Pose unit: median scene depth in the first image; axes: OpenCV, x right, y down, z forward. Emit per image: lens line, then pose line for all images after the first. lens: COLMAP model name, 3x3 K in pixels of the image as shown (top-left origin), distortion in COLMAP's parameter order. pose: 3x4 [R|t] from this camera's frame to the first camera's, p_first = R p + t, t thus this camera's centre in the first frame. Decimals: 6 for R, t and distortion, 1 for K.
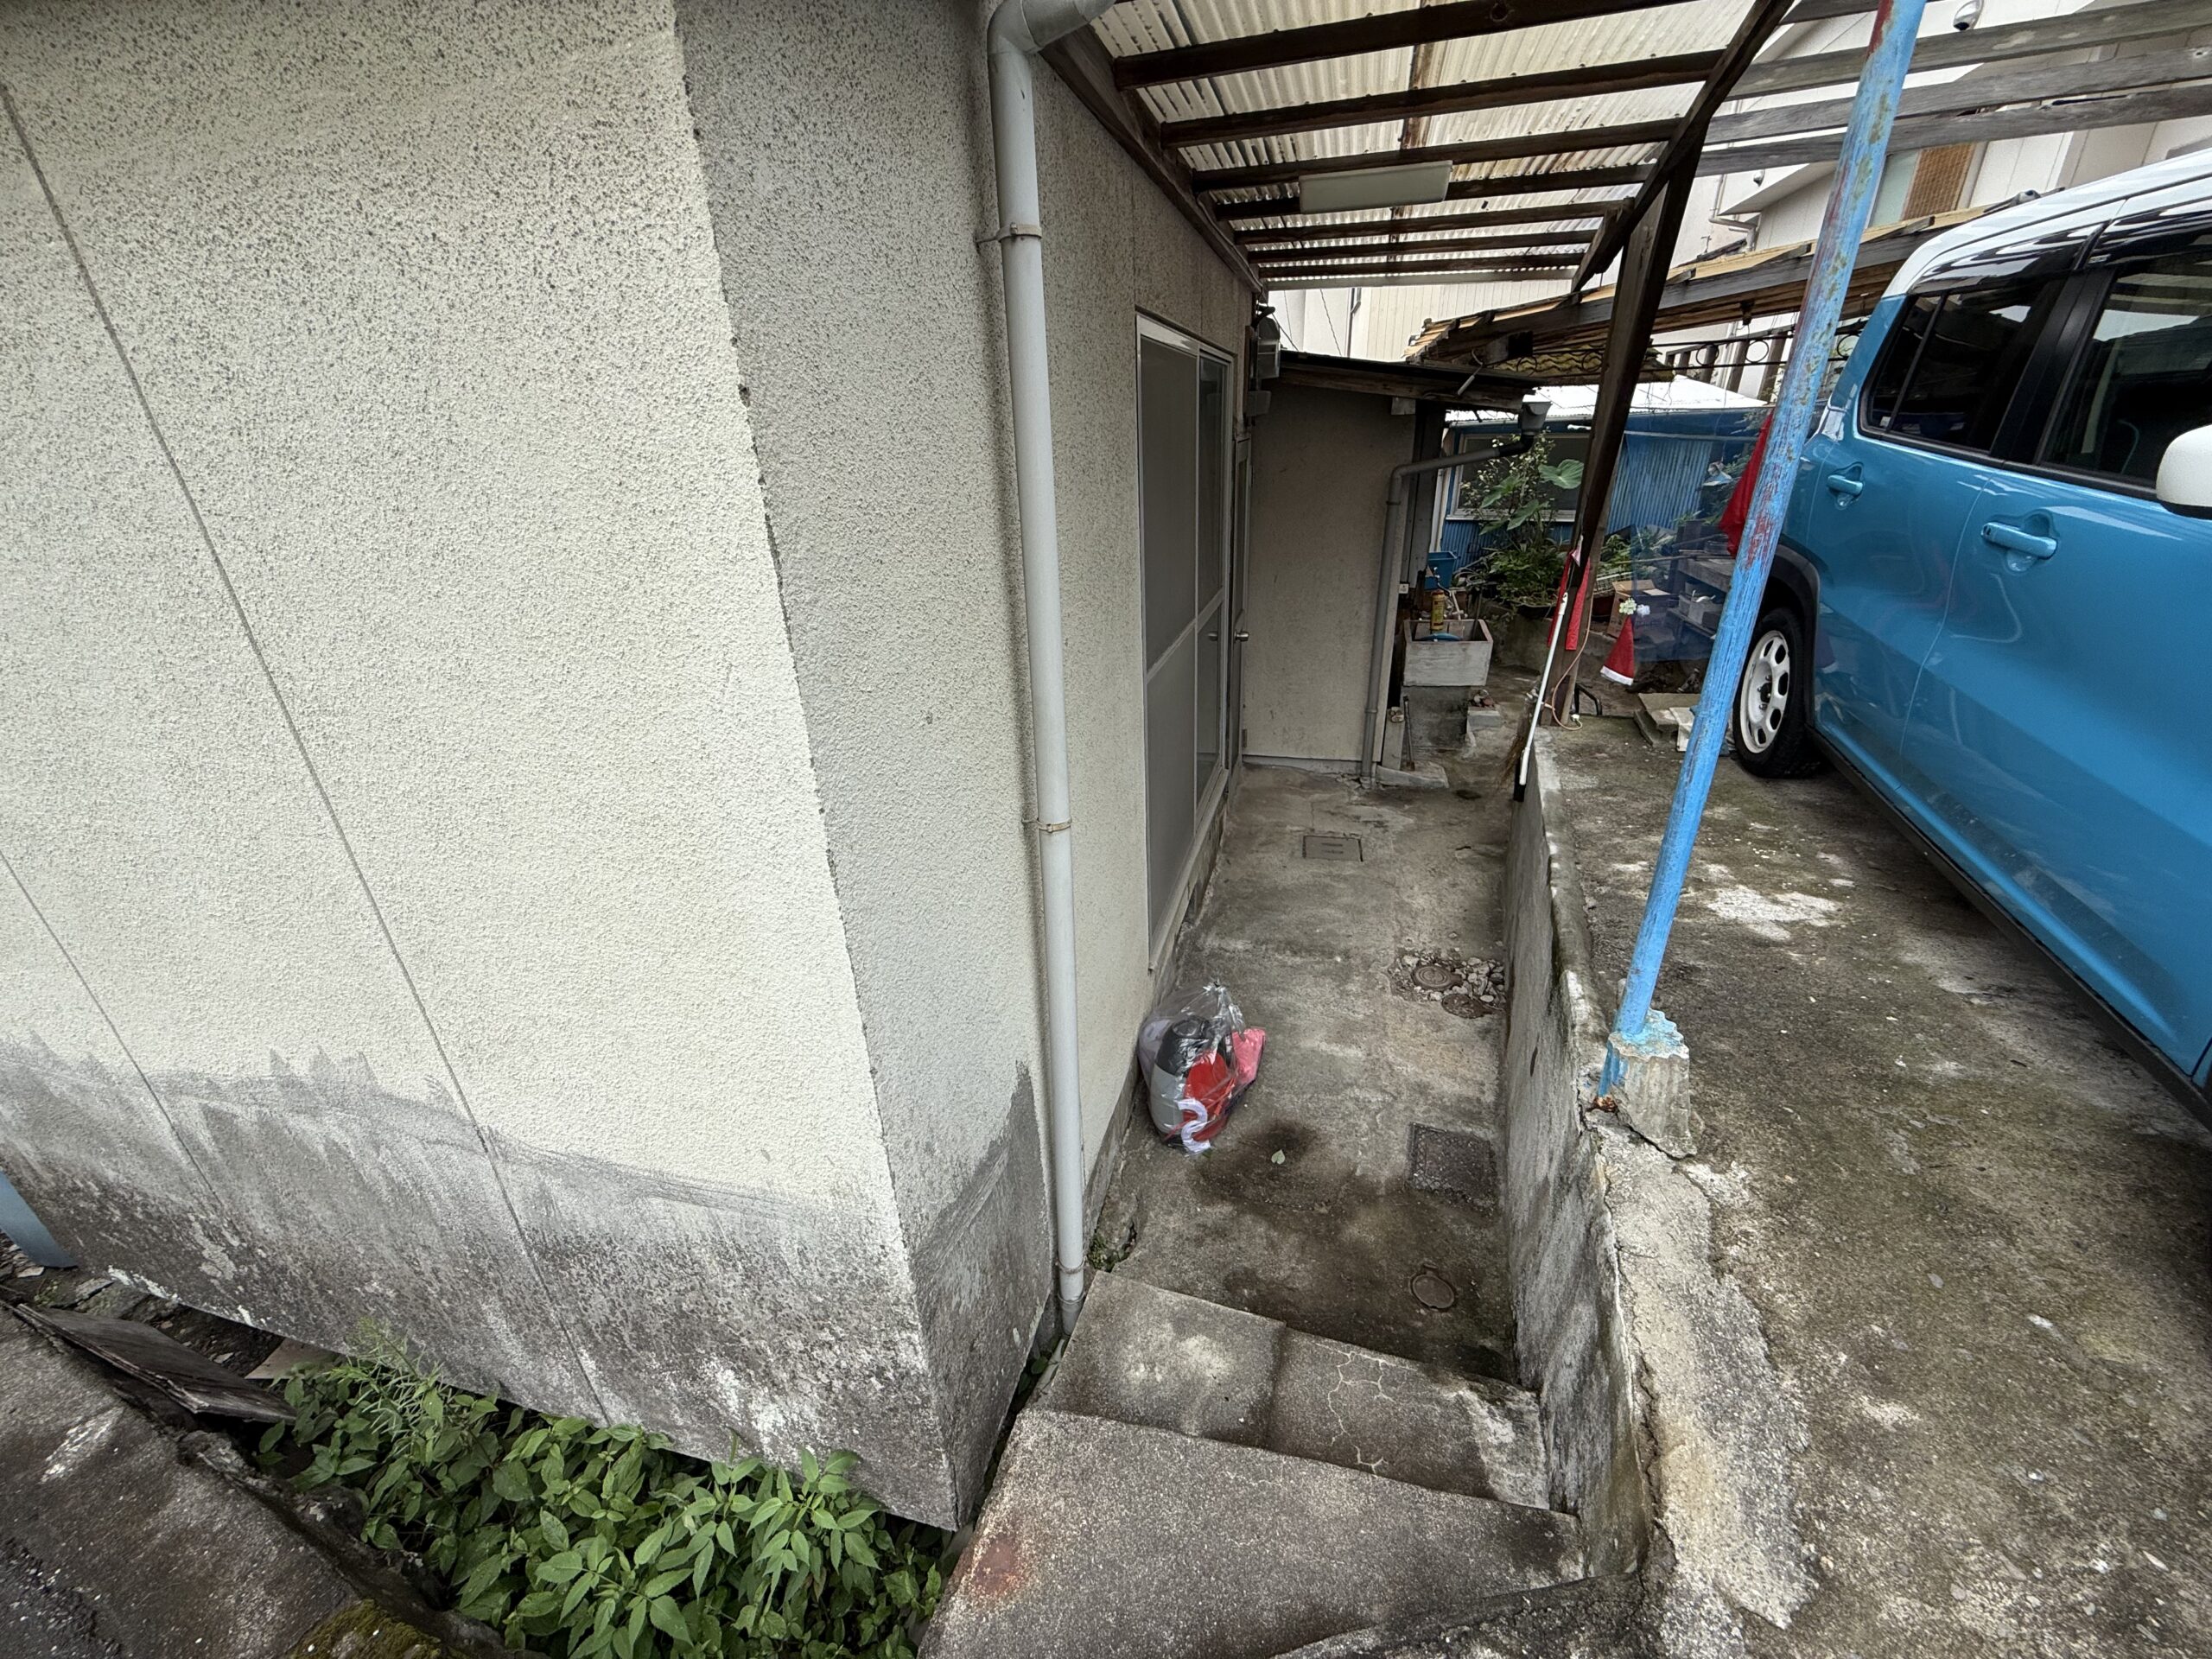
lens RADIAL K [[879.3, 0, 1105.4], [0, 879.3, 830.9], [0, 0, 1]] dist [0.001415, -0.000136]
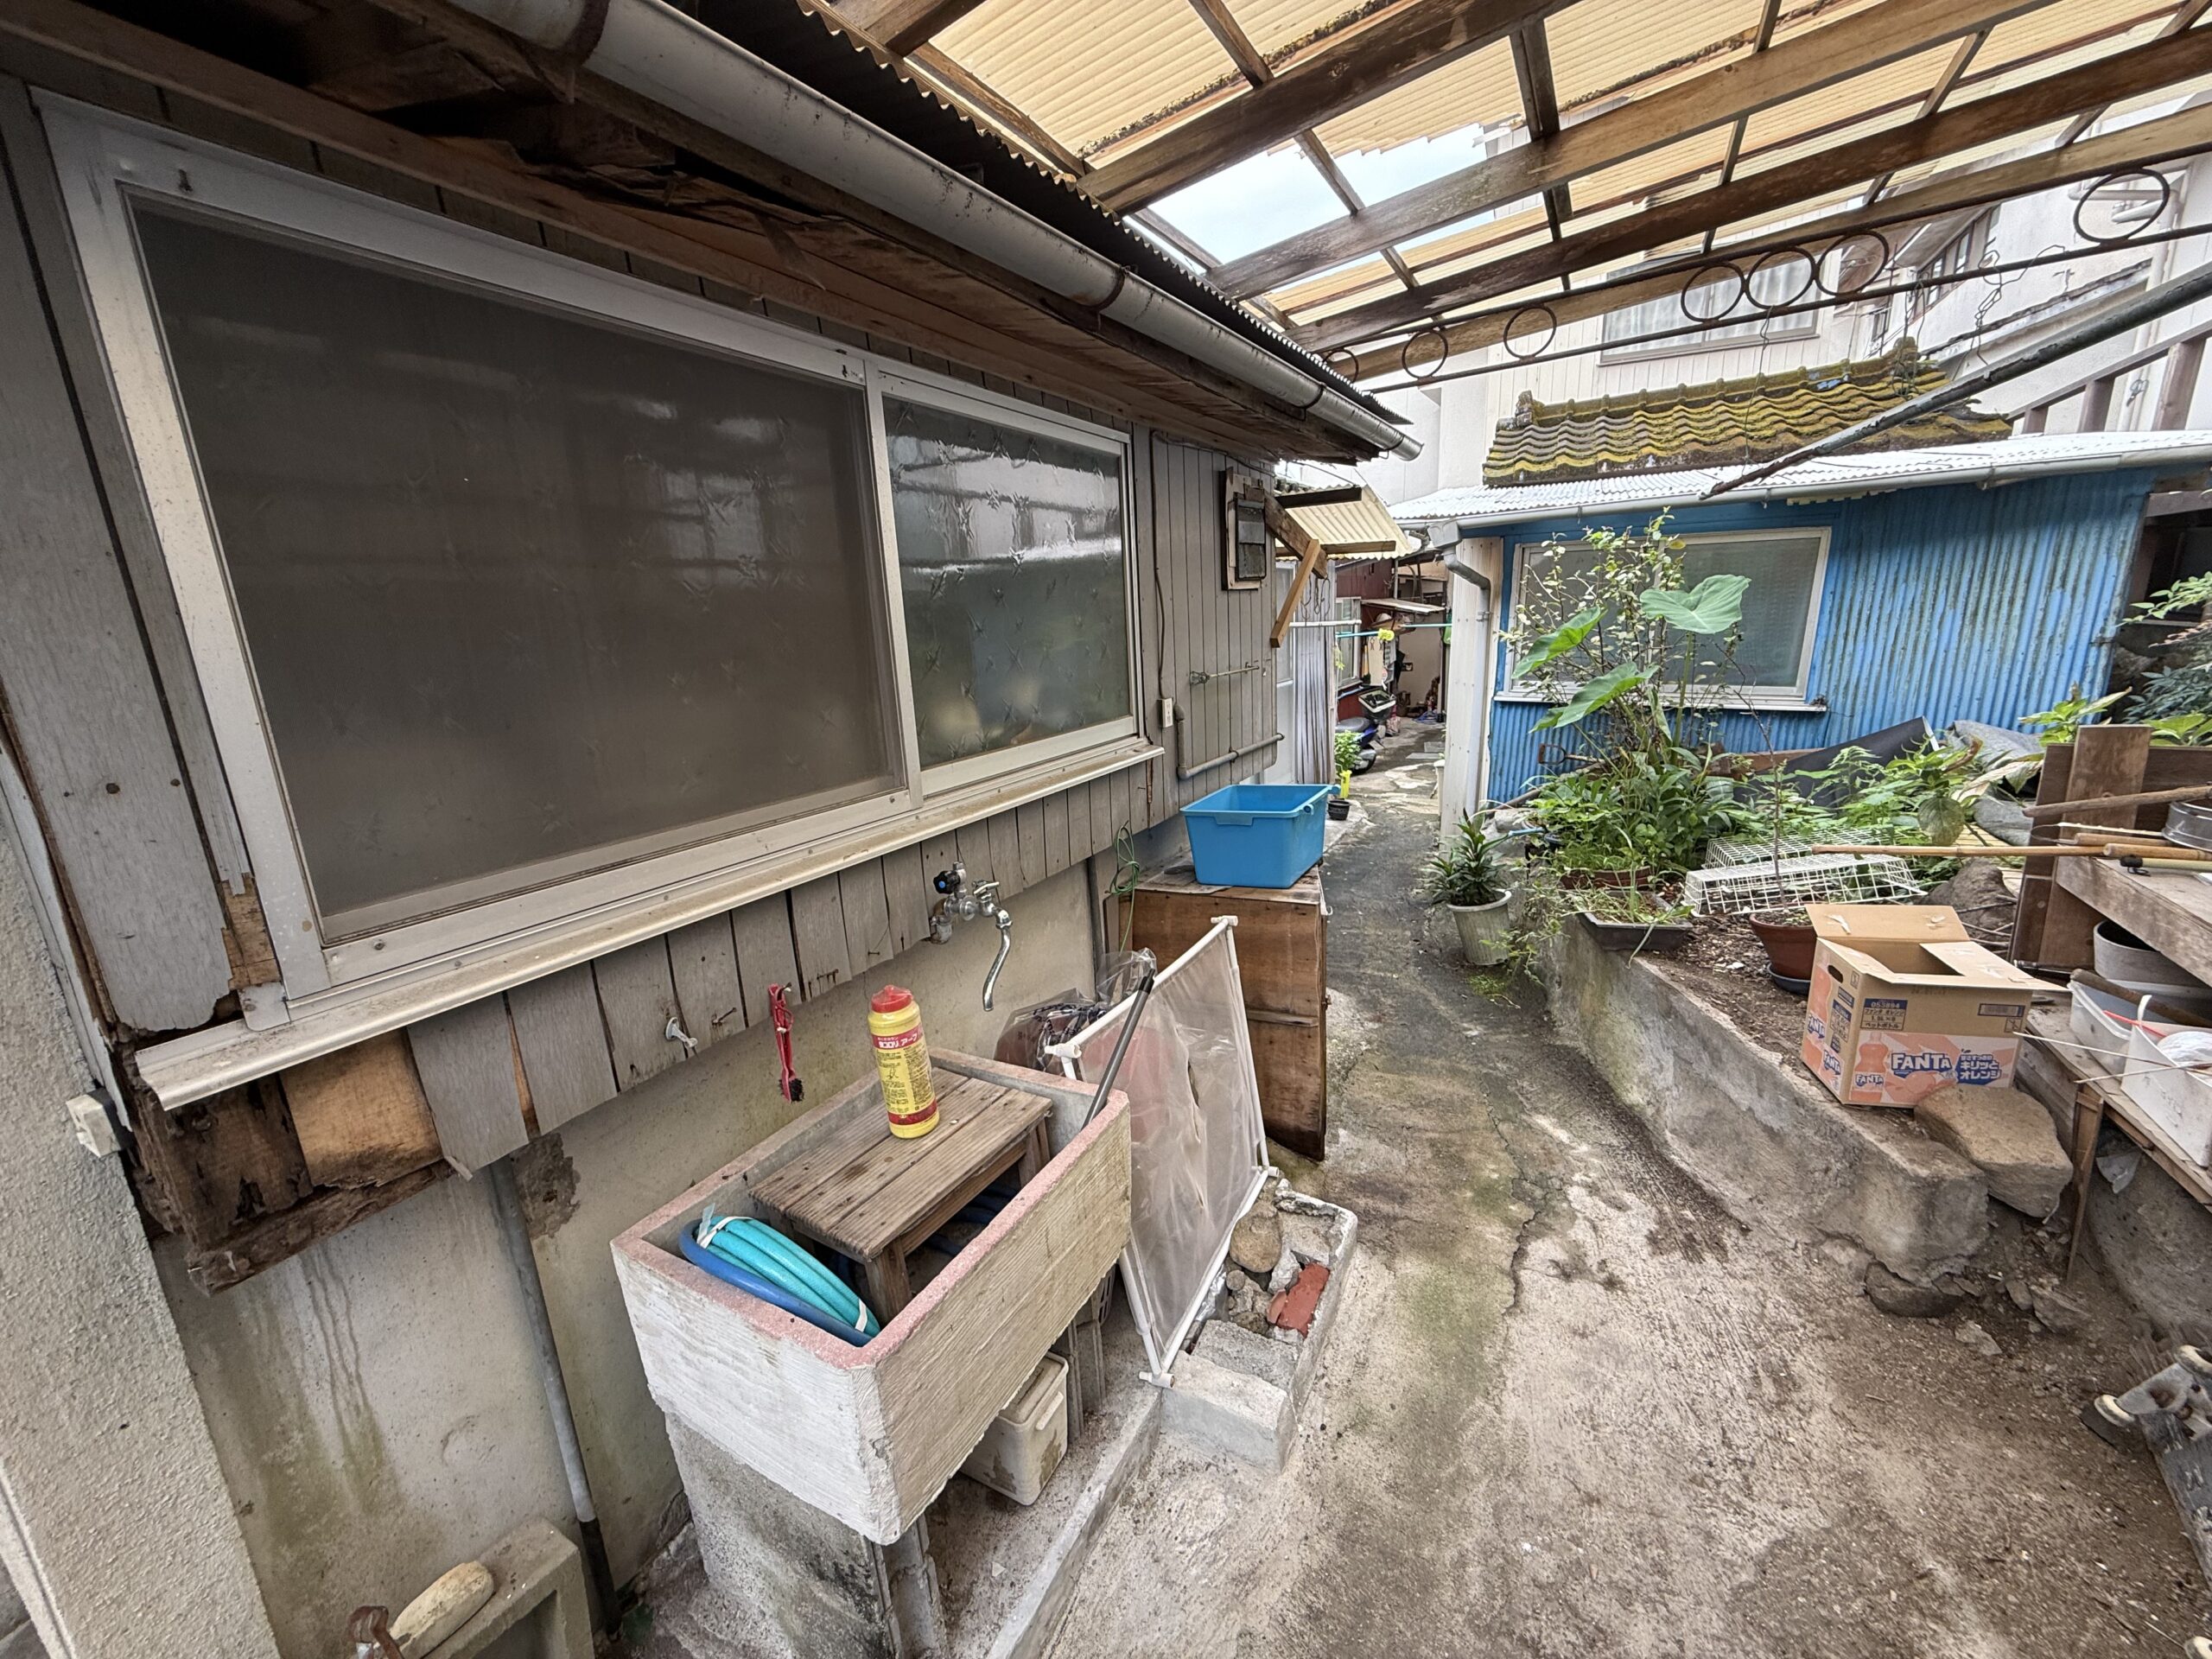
lens RADIAL K [[879.3, 0, 1108.8], [0, 879.3, 831.6], [0, 0, 1]] dist [0.001415, -0.000136]
pose [[0.966852, 0.049788, -0.250434, 0.373982], [-0.091905, 0.982926, -0.159404, -0.214862], [0.238222, 0.177136, 0.954920, 0.574229]]
